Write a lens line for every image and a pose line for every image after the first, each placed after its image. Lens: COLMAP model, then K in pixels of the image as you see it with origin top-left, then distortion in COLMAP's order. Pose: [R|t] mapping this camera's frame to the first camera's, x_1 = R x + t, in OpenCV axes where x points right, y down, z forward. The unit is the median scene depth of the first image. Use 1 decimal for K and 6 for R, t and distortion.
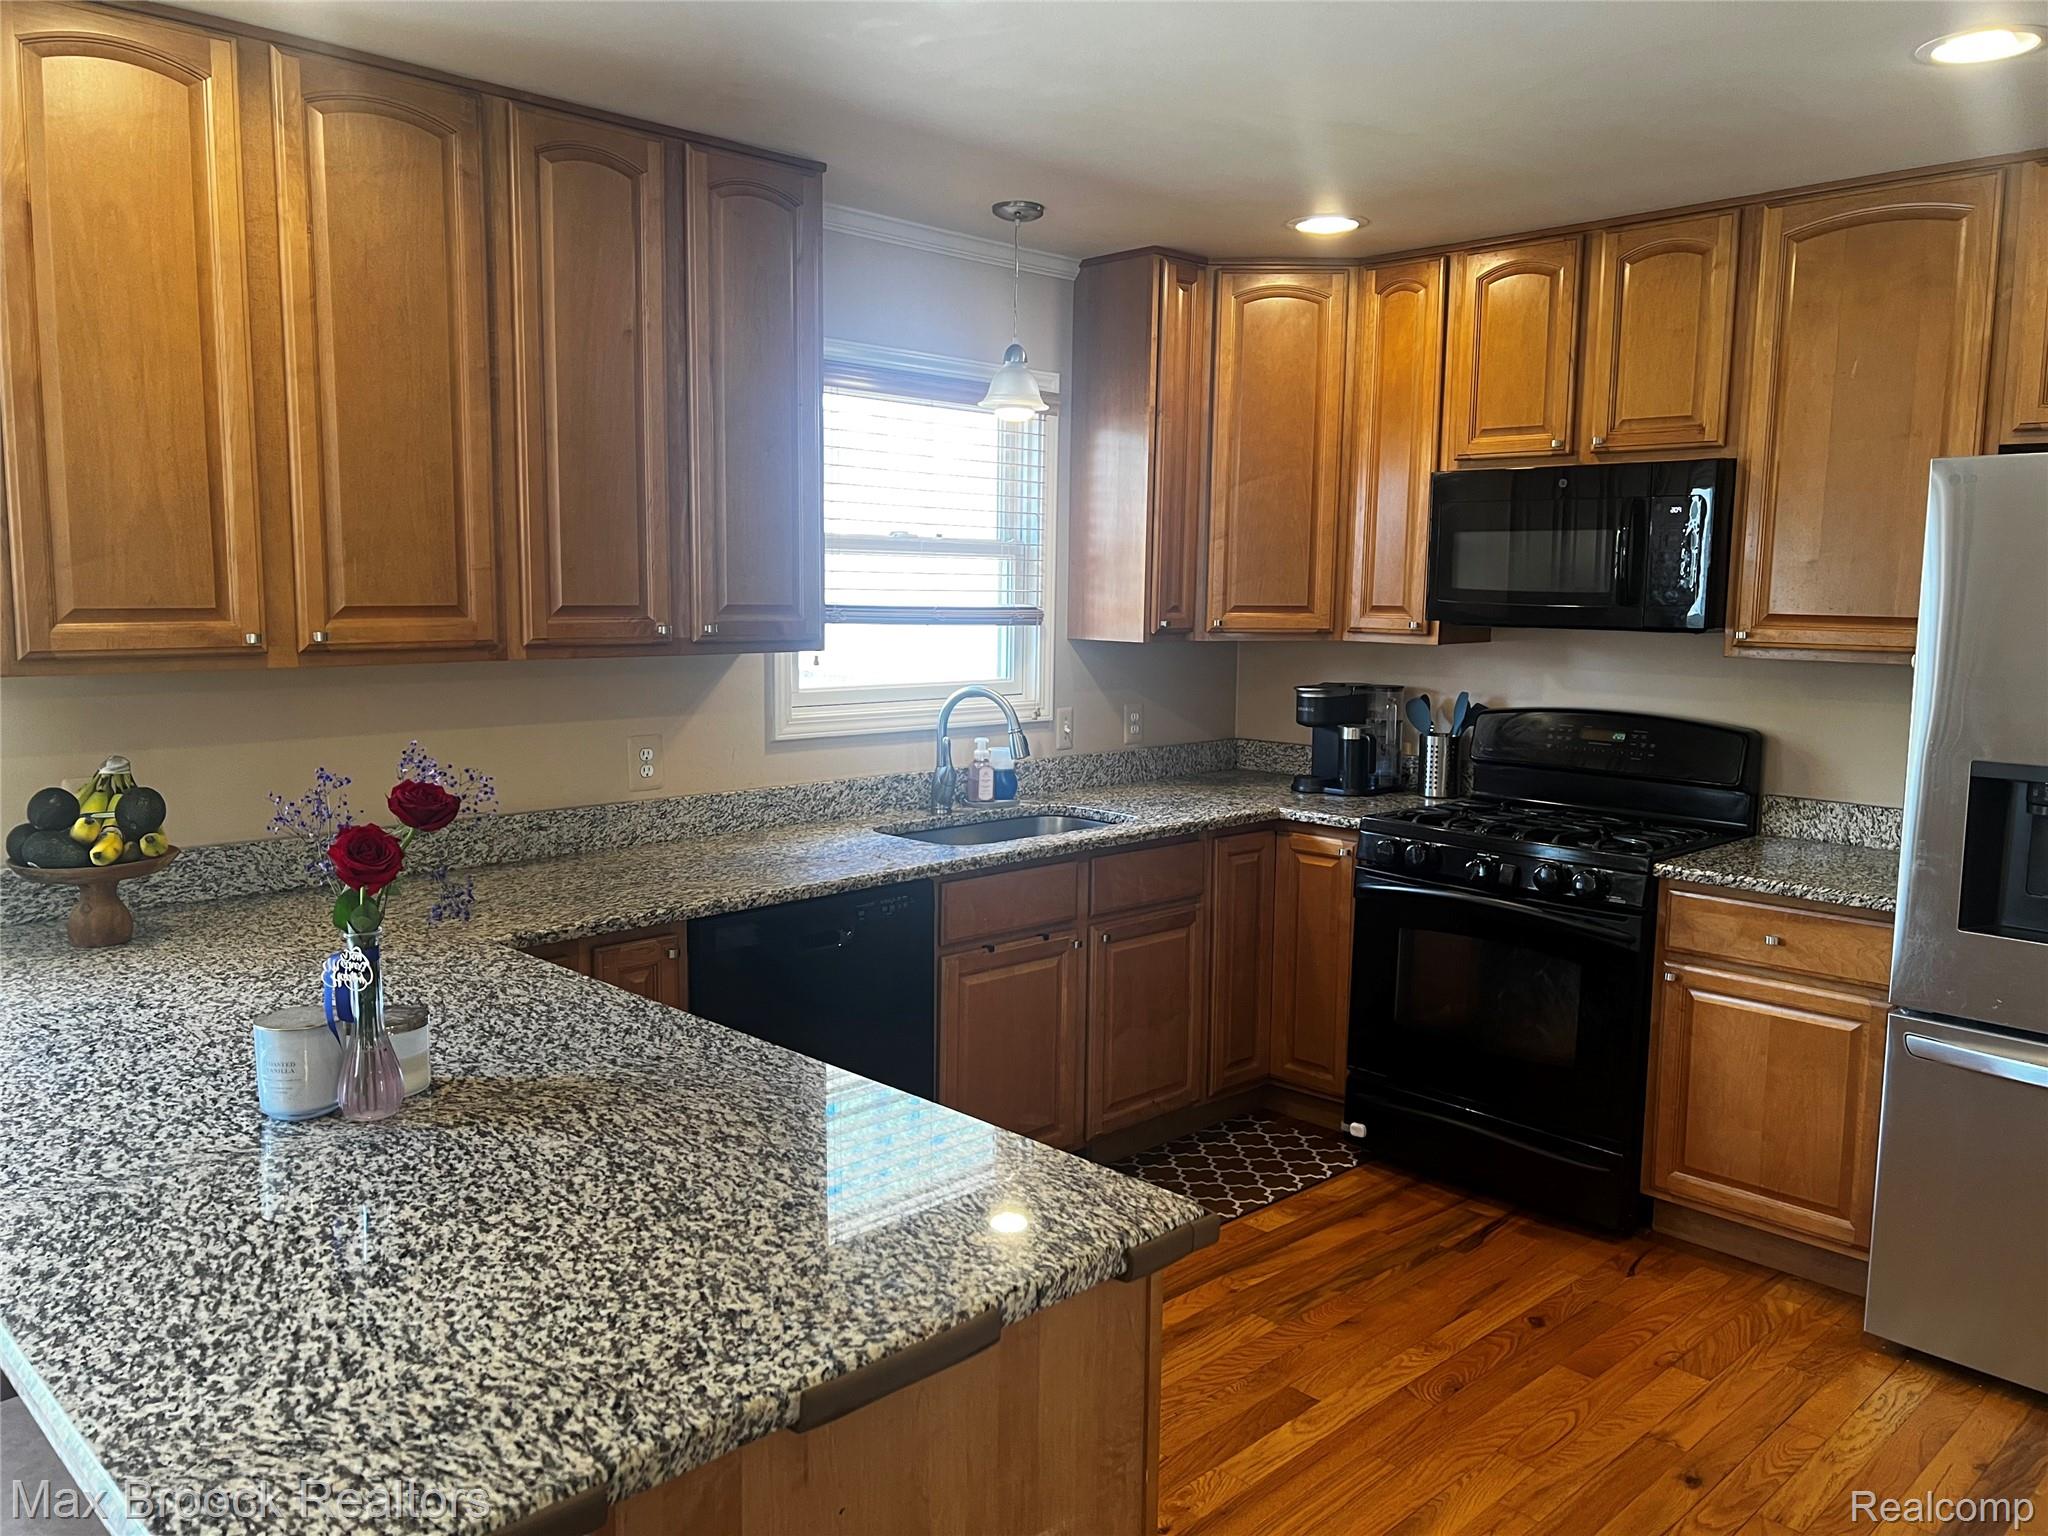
lens RADIAL K [[1531.4, 0, 1027.0], [0, 1531.4, 758.9], [0, 0, 1]] dist [0.060316, -0.068620]
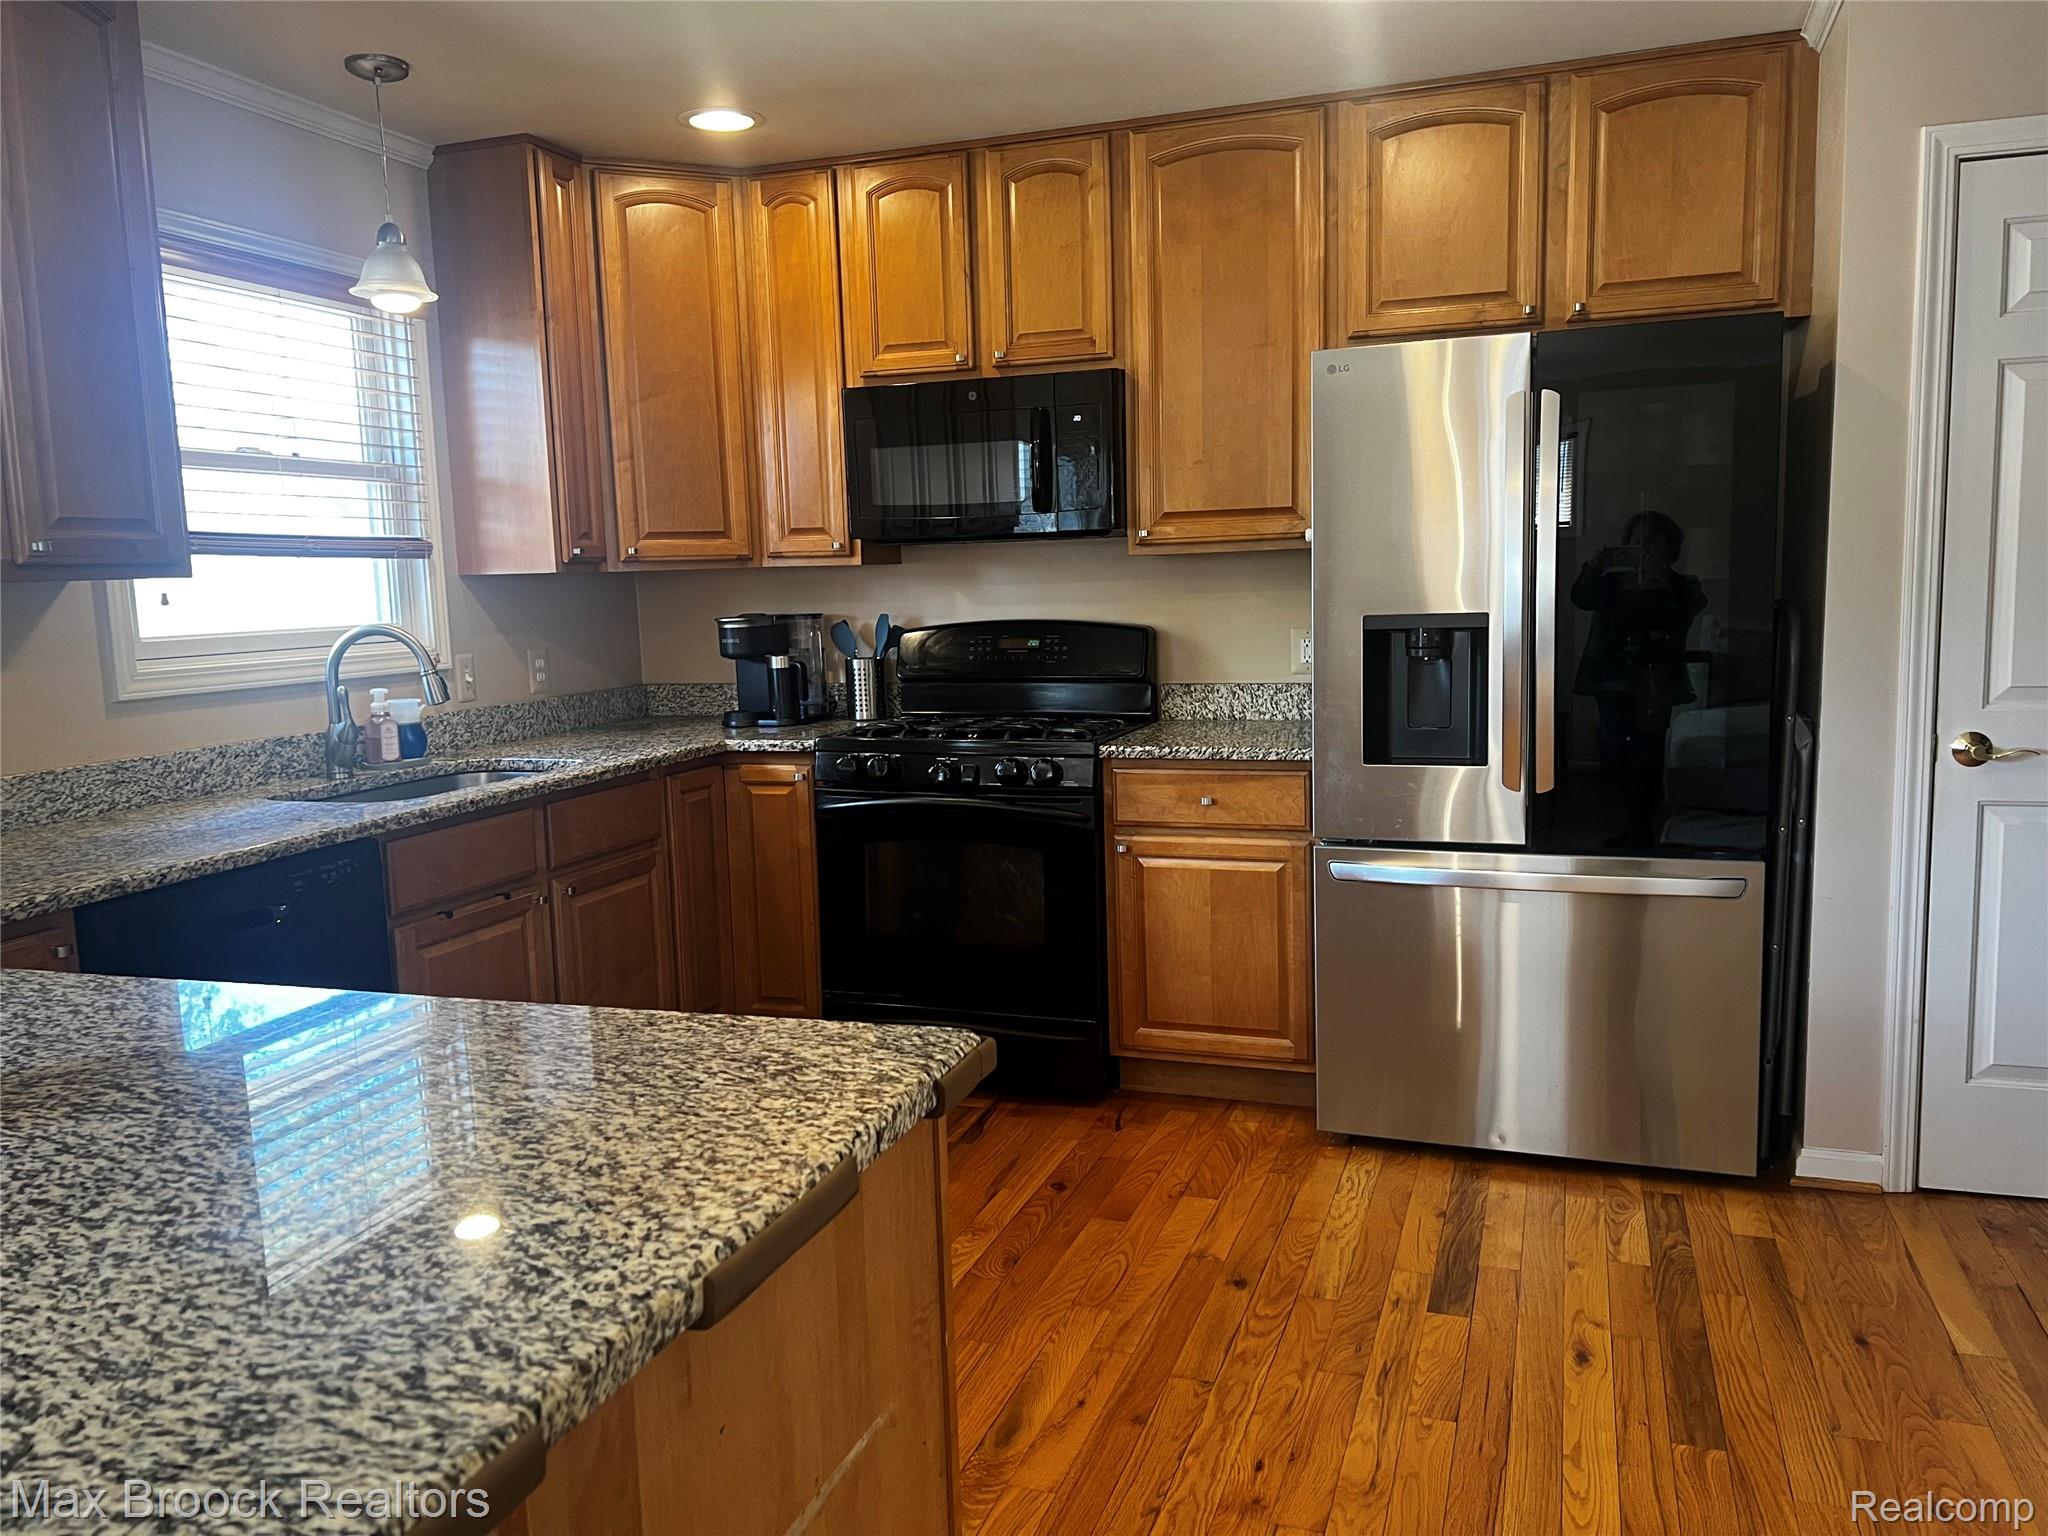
lens RADIAL K [[1531.4, 0, 1015.2], [0, 1531.4, 769.0], [0, 0, 1]] dist [0.060316, -0.068620]
pose [[0.895408, -0.098005, 0.434326, -0.107798], [0.095191, 0.995057, 0.028286, 0.048059], [-0.434951, 0.016017, 0.900312, 0.071679]]
